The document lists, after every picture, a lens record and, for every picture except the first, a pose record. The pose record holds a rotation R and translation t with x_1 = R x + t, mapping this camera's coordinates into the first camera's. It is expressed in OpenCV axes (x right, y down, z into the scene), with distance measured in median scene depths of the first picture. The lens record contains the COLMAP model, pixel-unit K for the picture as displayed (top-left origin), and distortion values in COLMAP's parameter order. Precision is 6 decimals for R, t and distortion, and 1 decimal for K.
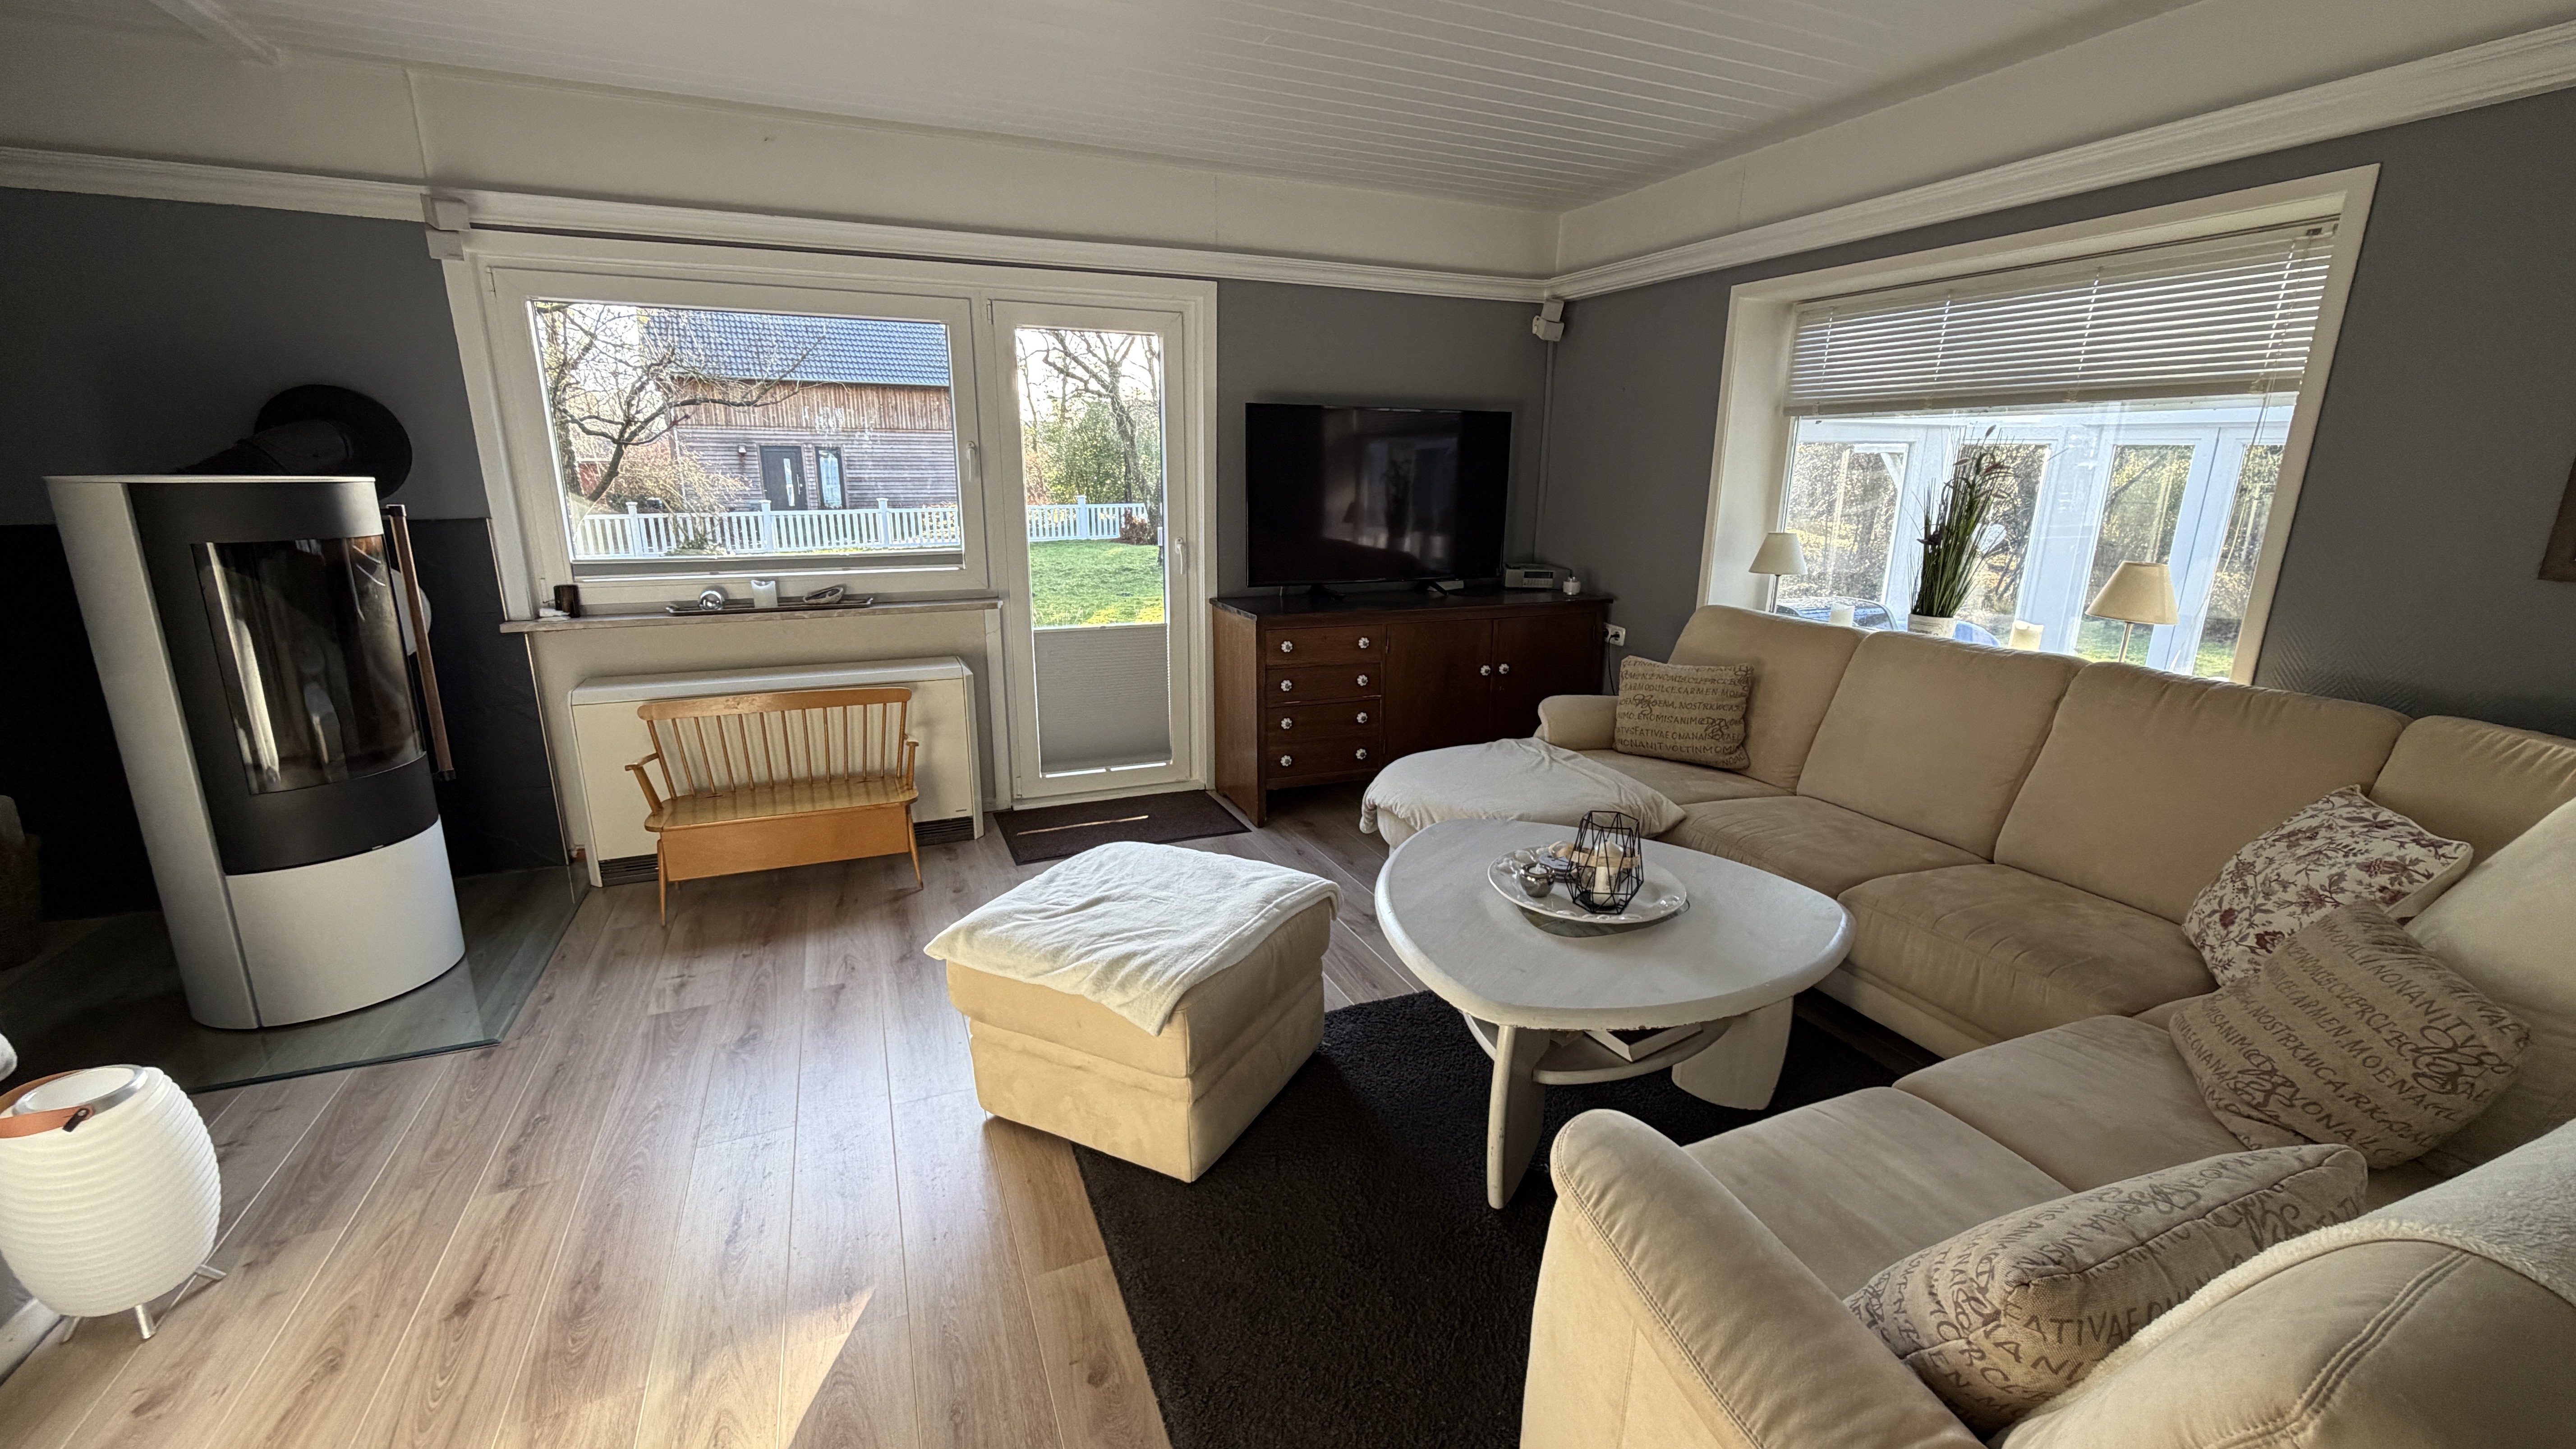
lens RADIAL K [[1024.0, 0, 1291.8], [0, 1024.0, 726.6], [0, 0, 1]] dist [-0.000203, 0.000219]
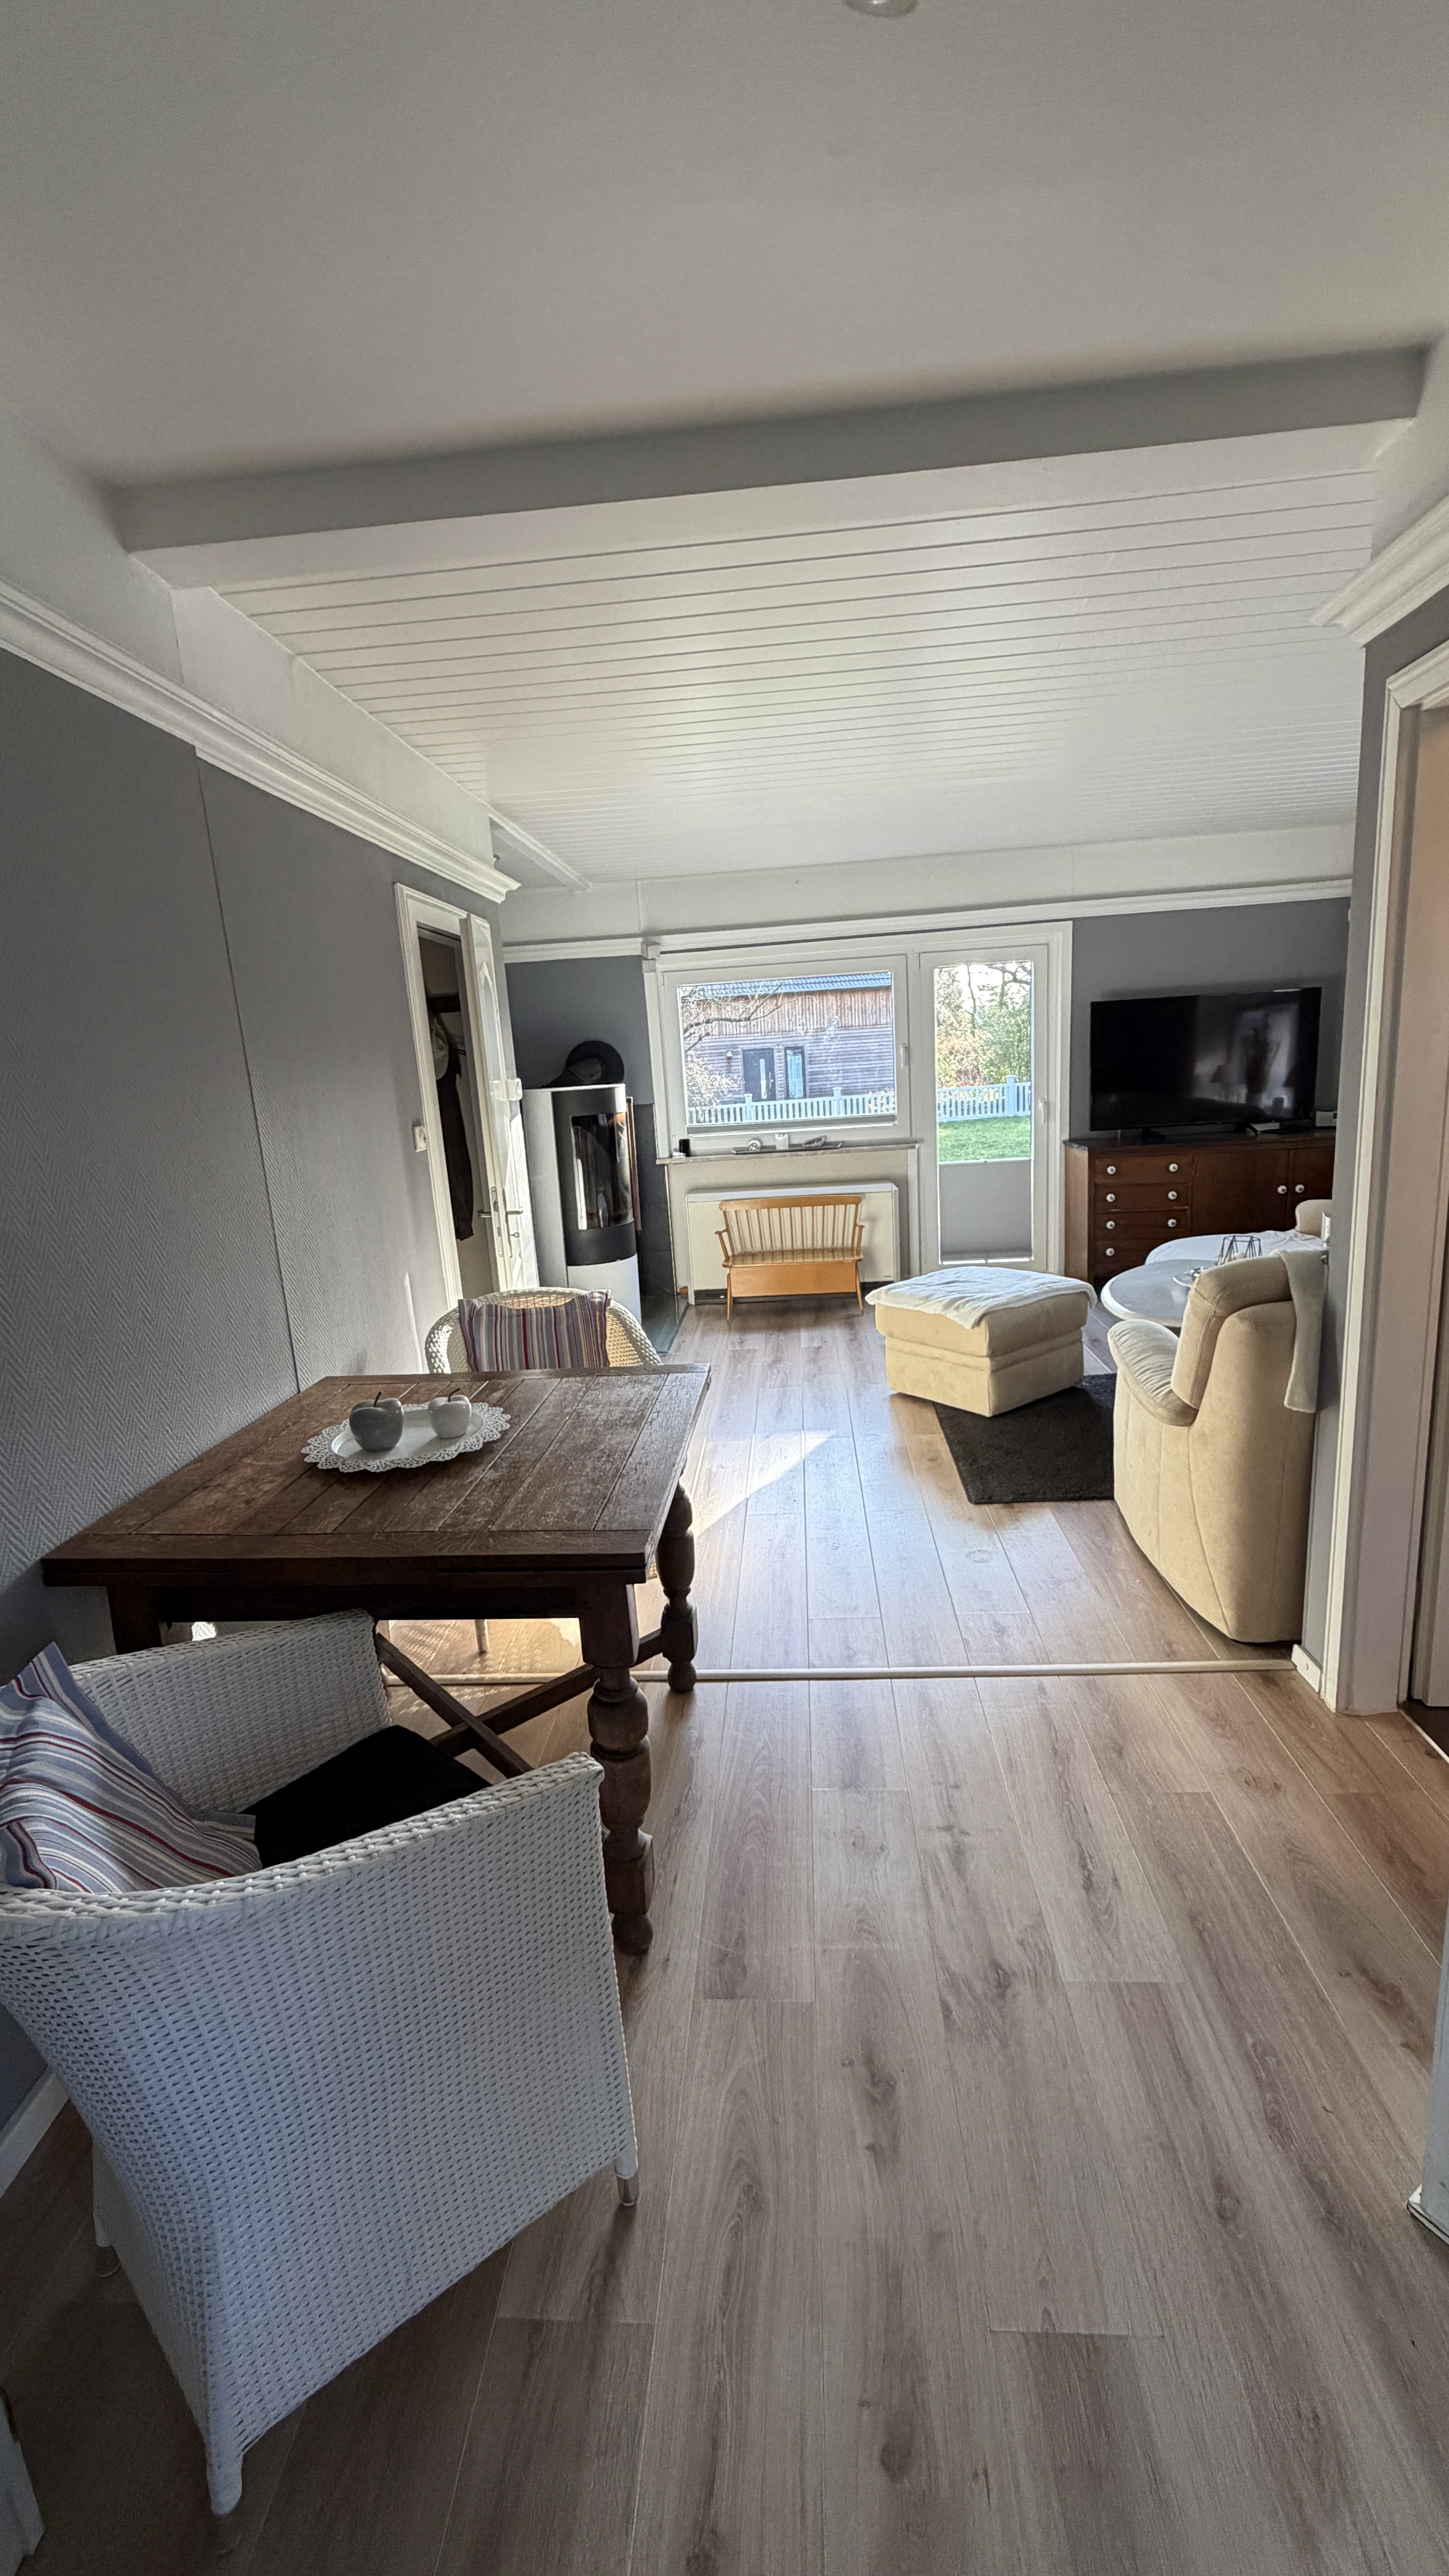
lens RADIAL K [[1024.0, 0, 723.5], [0, 1024.0, 1292.2], [0, 0, 1]] dist [-0.000203, 0.000219]
pose [[0.887060, 0.038345, -0.460058, 0.195695], [-0.045874, 0.998934, -0.005191, 0.135256], [0.459369, 0.025710, 0.887874, -0.561008]]
